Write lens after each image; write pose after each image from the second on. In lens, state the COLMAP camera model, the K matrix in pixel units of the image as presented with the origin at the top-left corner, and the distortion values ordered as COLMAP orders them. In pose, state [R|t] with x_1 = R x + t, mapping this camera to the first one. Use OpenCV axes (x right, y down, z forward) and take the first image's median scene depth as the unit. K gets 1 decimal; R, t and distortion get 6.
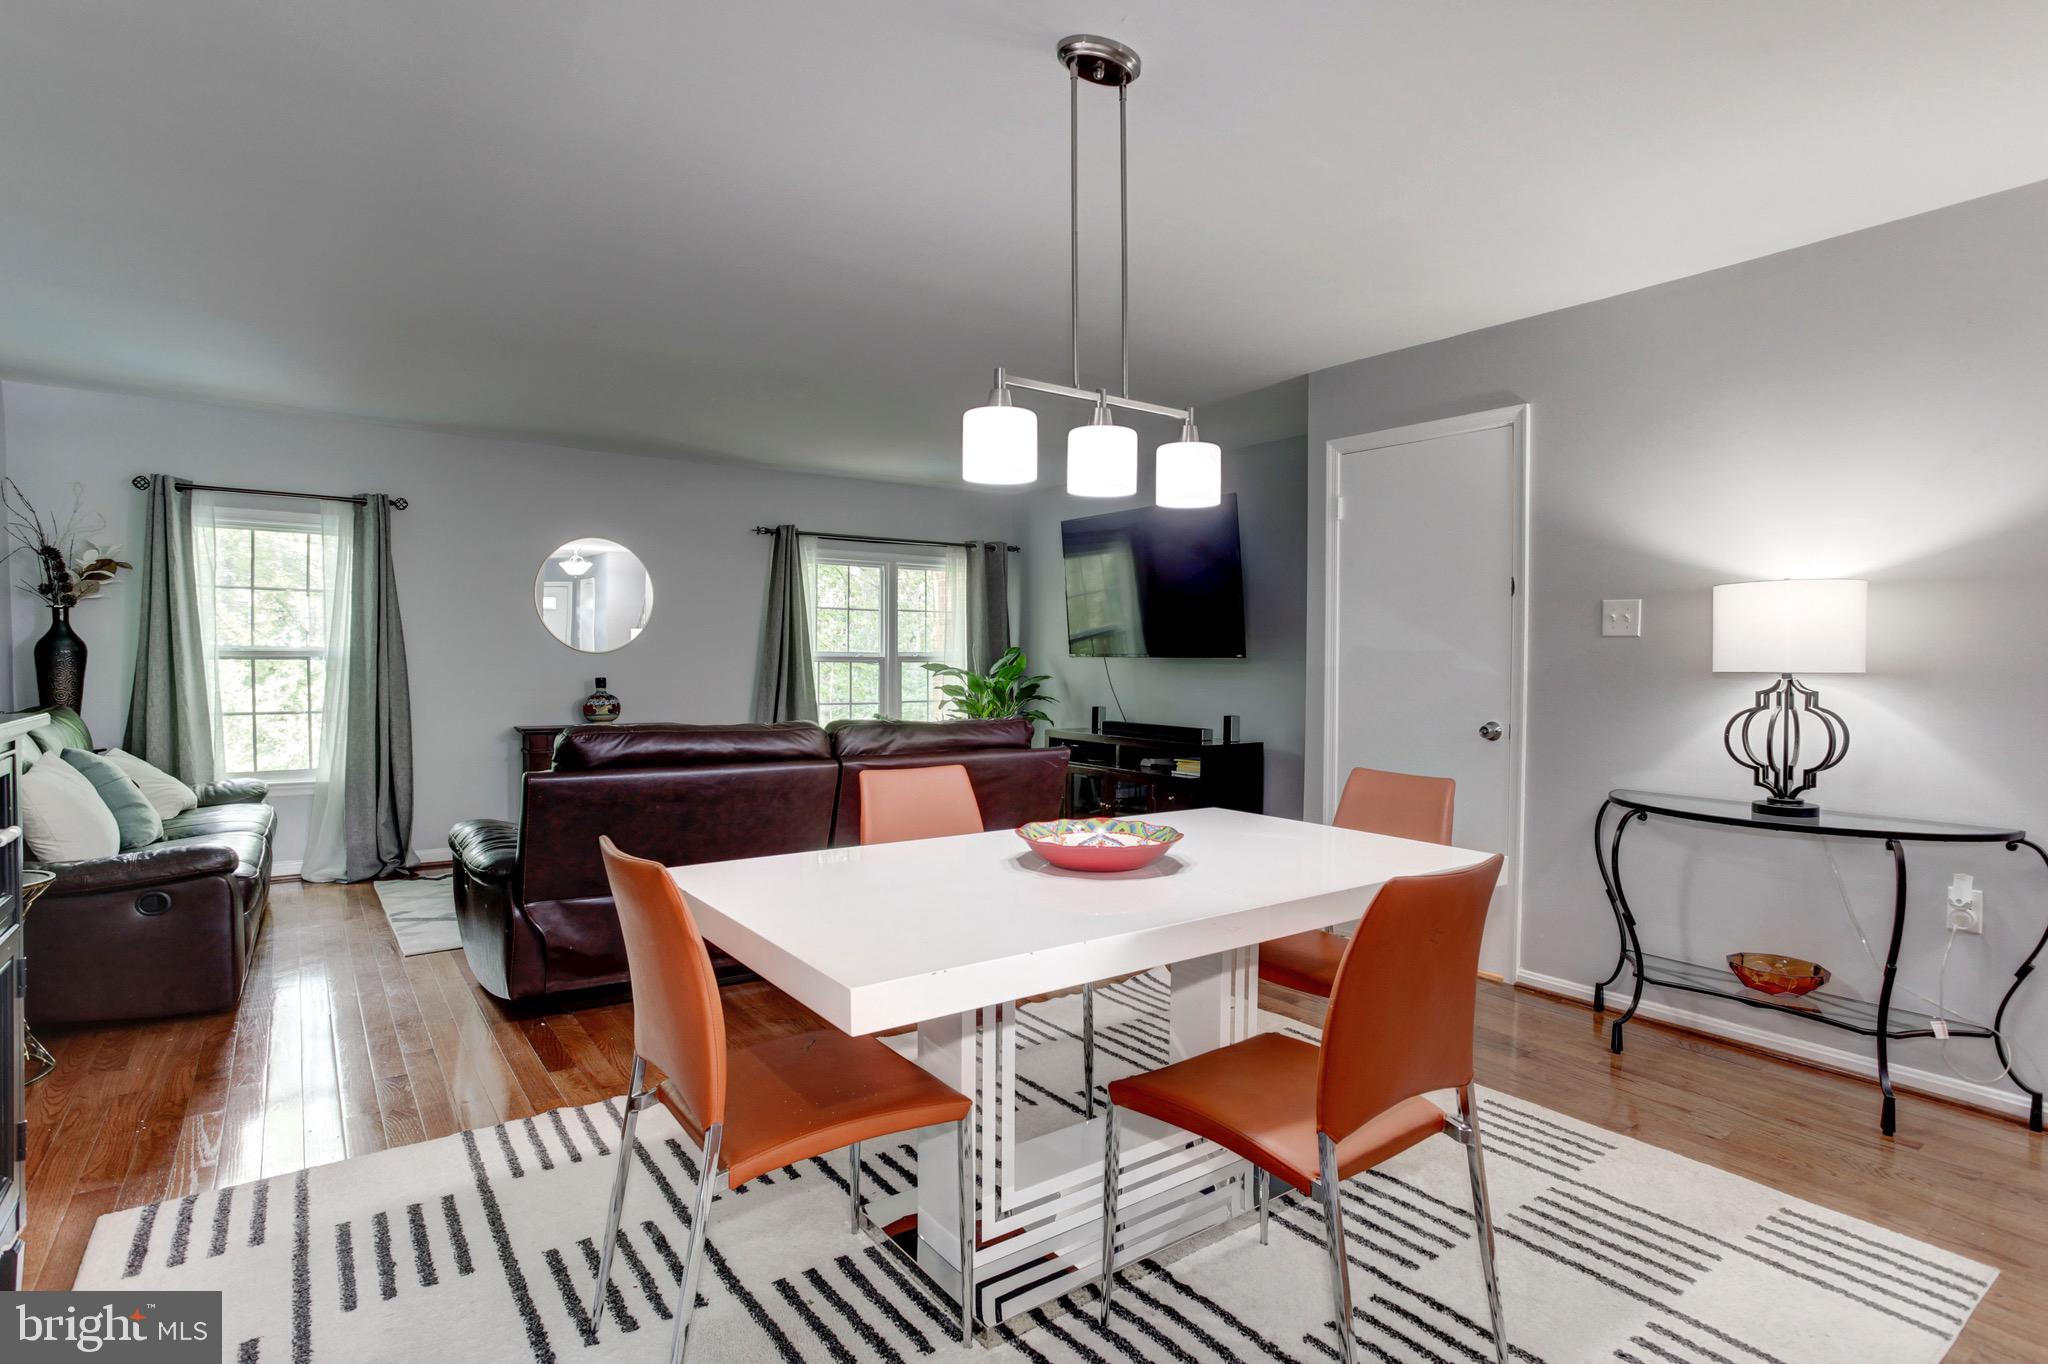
lens RADIAL K [[1015.5, 0, 1006.9], [0, 1015.5, 687.5], [0, 0, 1]] dist [-0.022095, 0.003944]
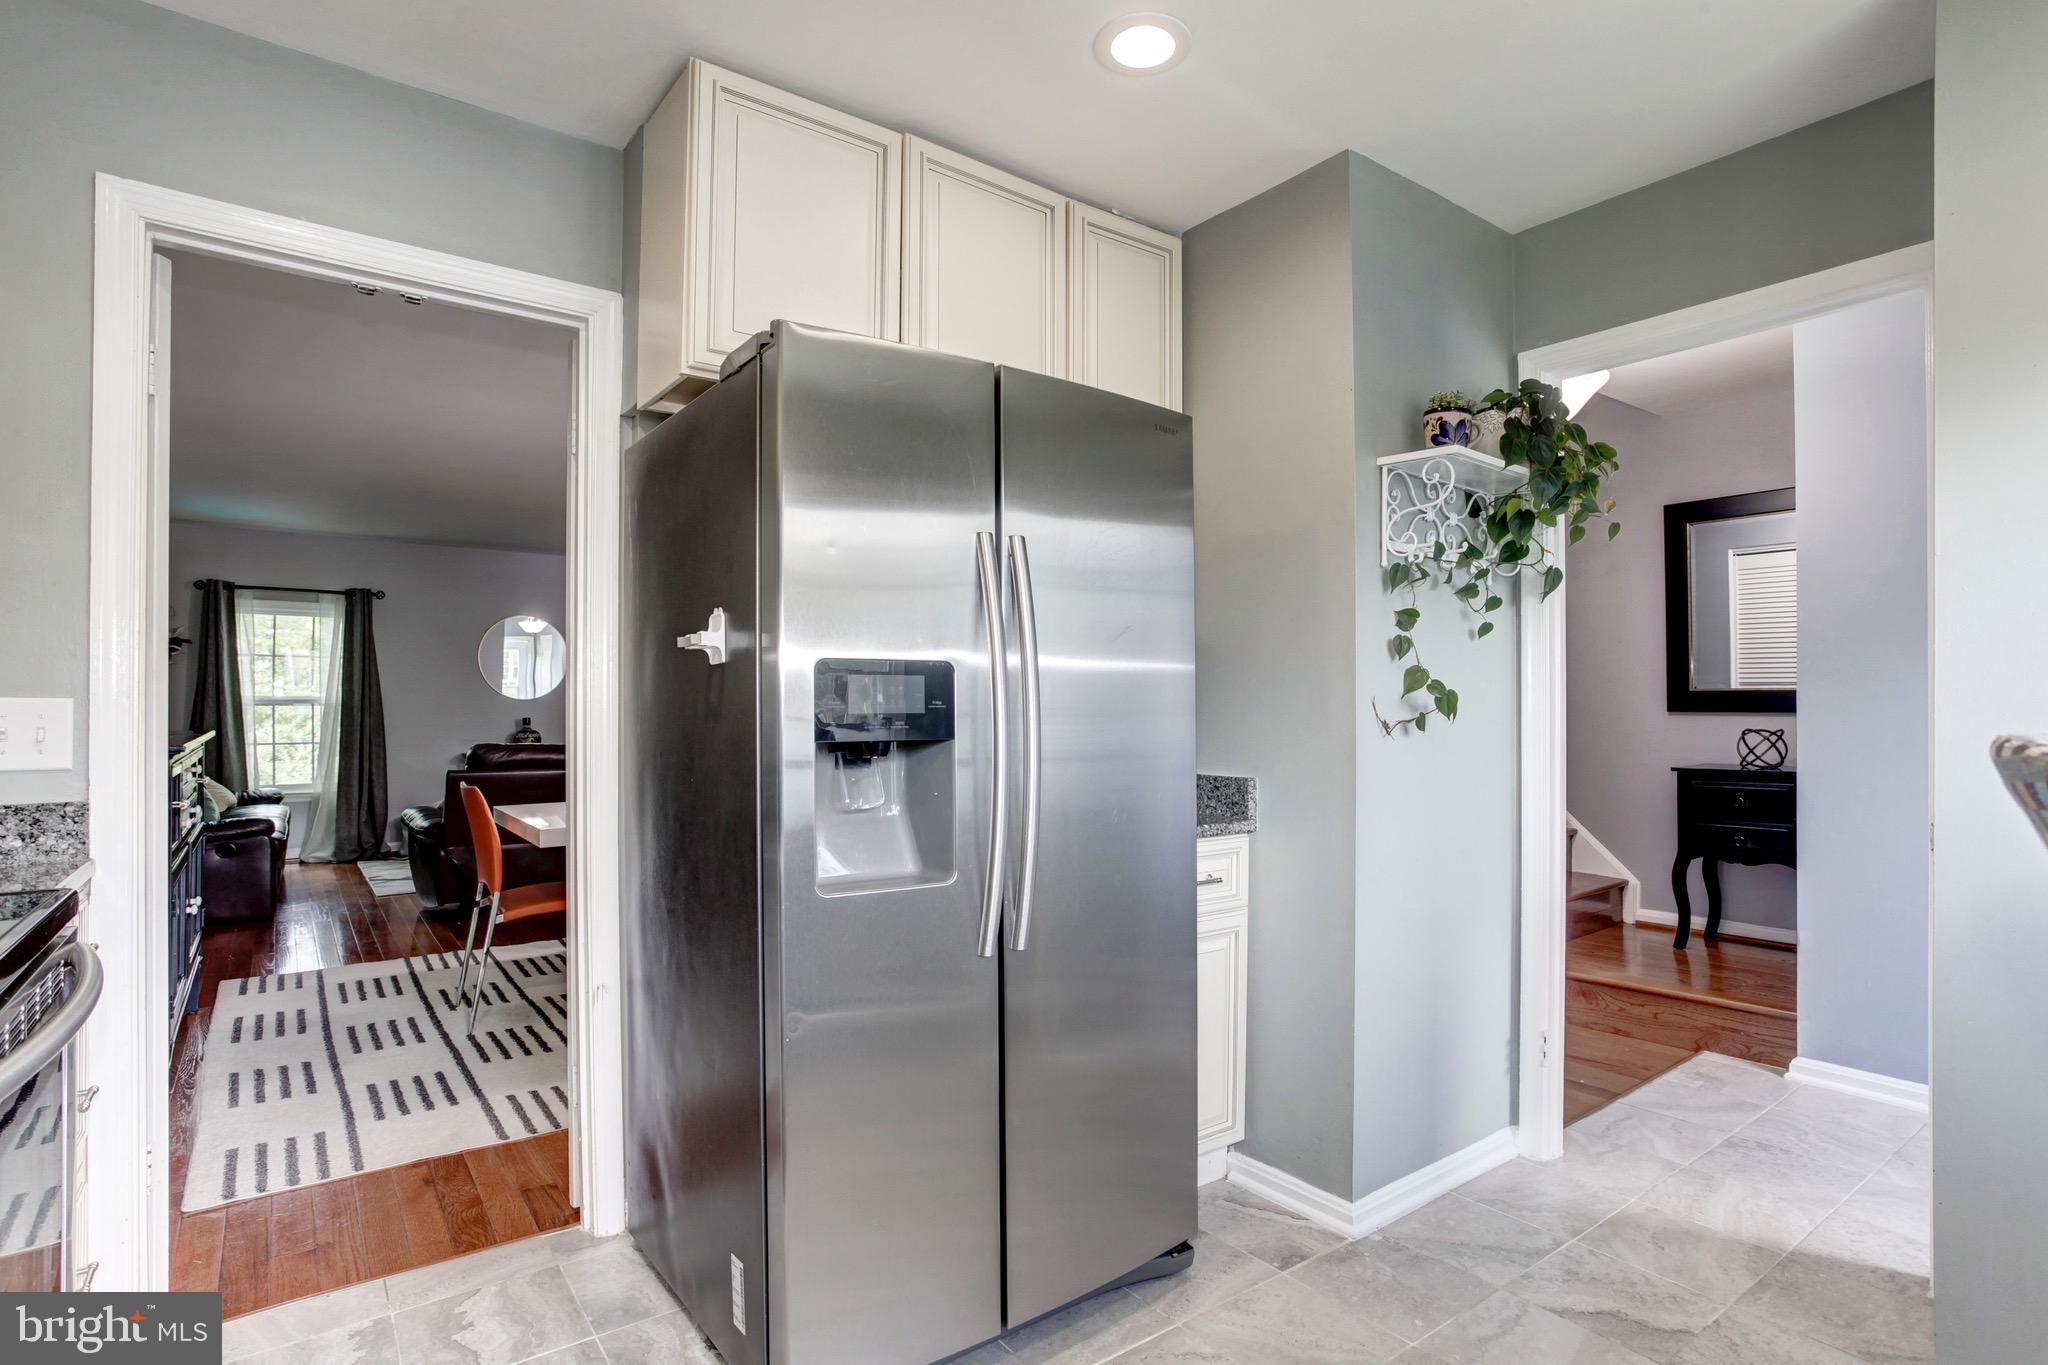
lens RADIAL K [[1015.5, 0, 1011.0], [0, 1015.5, 697.3], [0, 0, 1]] dist [-0.022095, 0.003944]
pose [[0.999876, -0.004527, 0.015077, 0.344048], [0.005004, 0.999484, -0.031718, 0.013642], [-0.014926, 0.031790, 0.999383, -0.553603]]
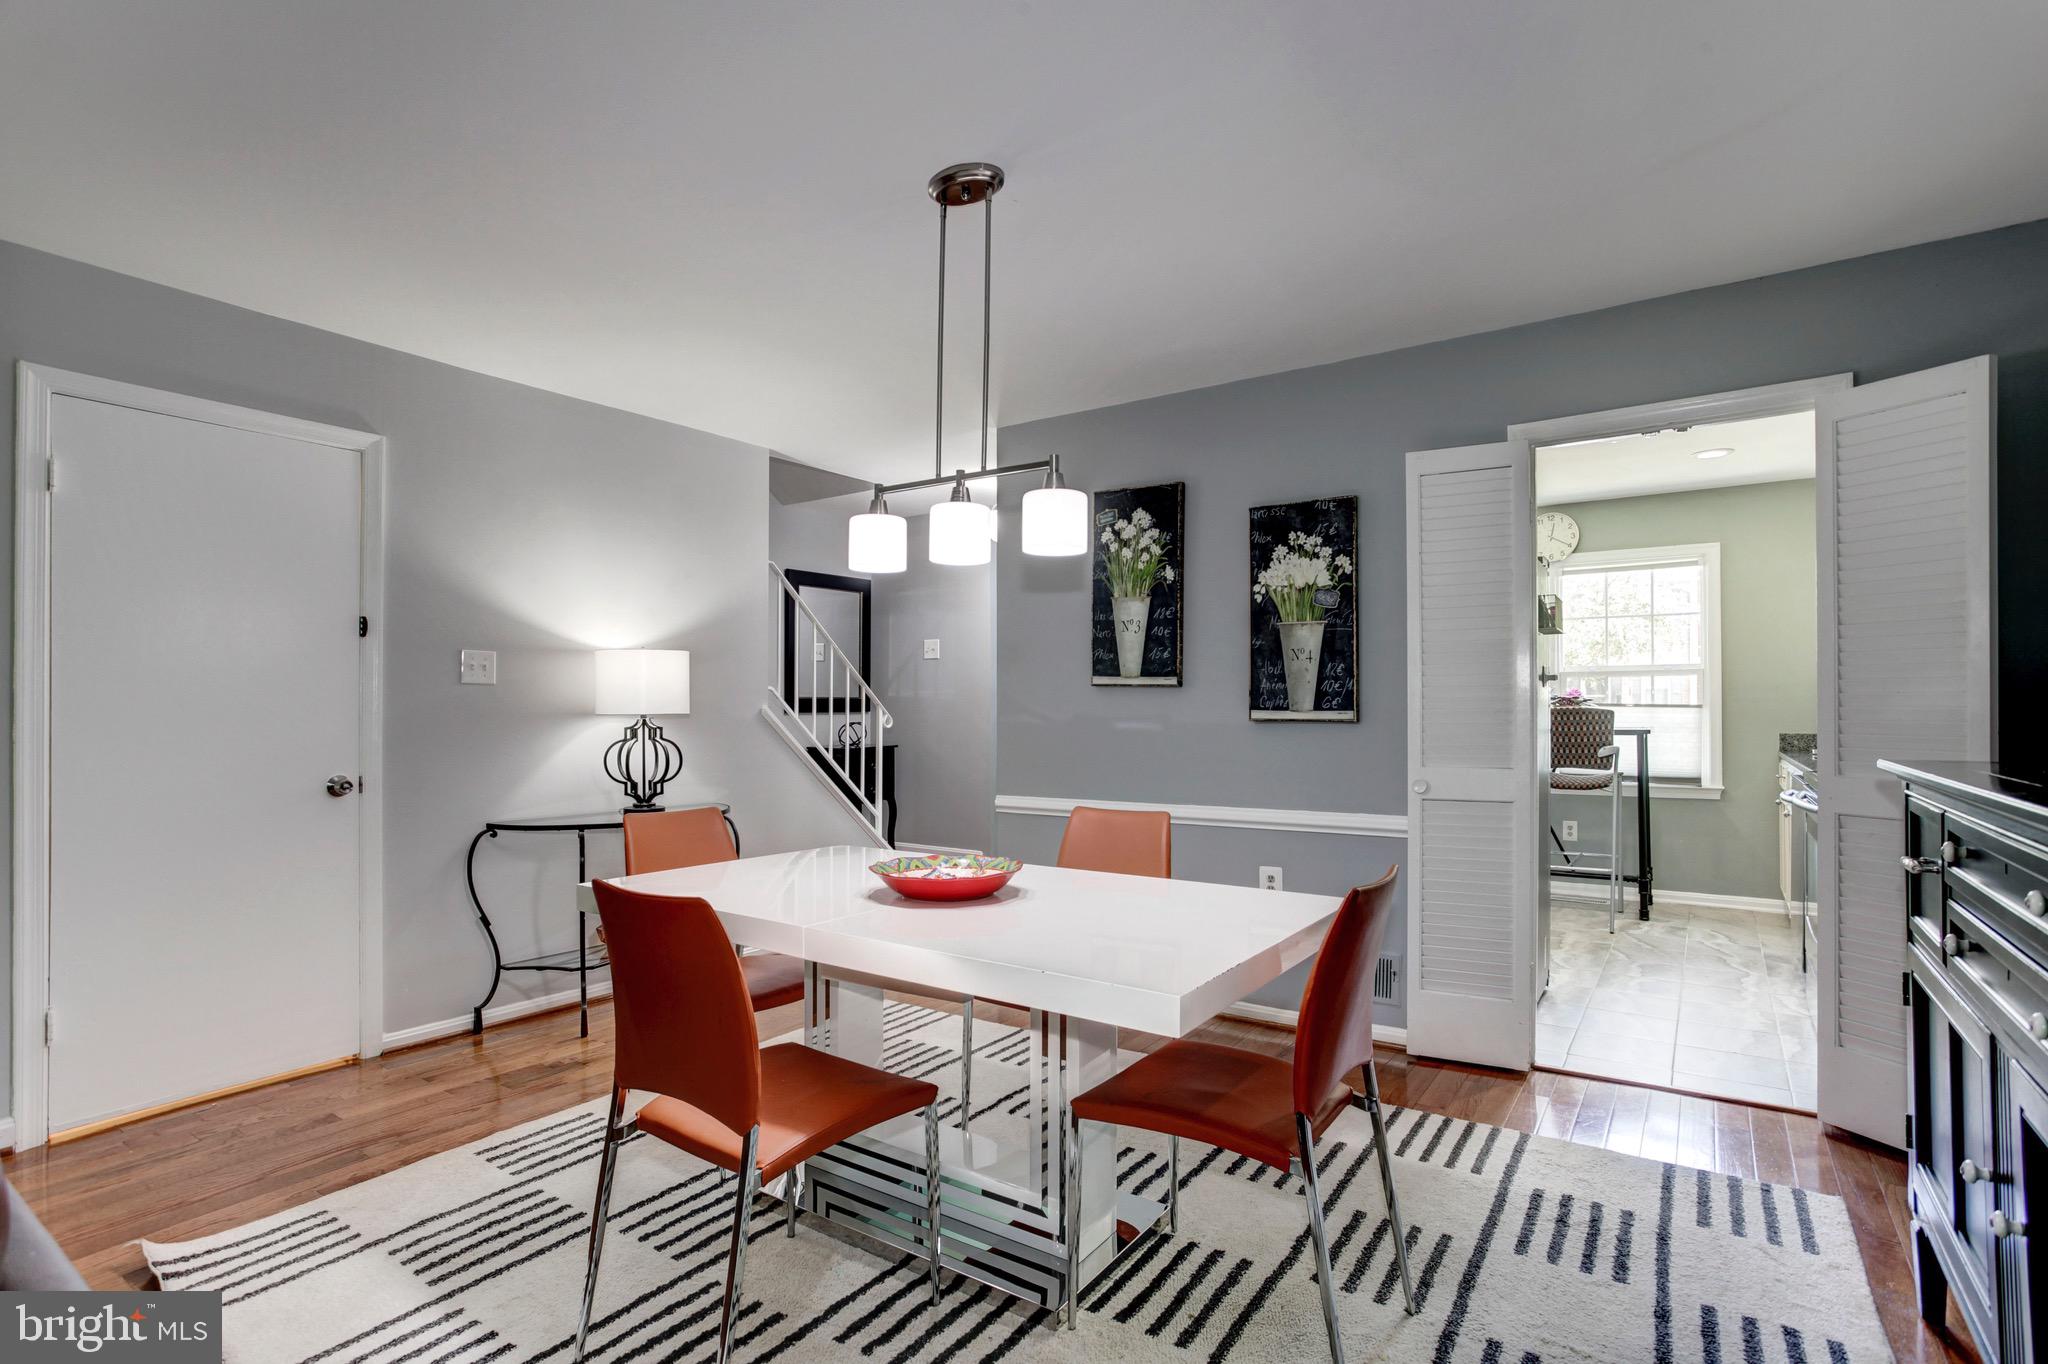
lens RADIAL K [[1015.5, 0, 1003.7], [0, 1015.5, 679.3], [0, 0, 1]] dist [-0.022095, 0.003944]
pose [[-0.330167, 0.018453, 0.943742, -0.548412], [0.025129, 0.999626, -0.010754, -0.025366], [-0.943588, 0.020164, -0.330507, 0.731436]]
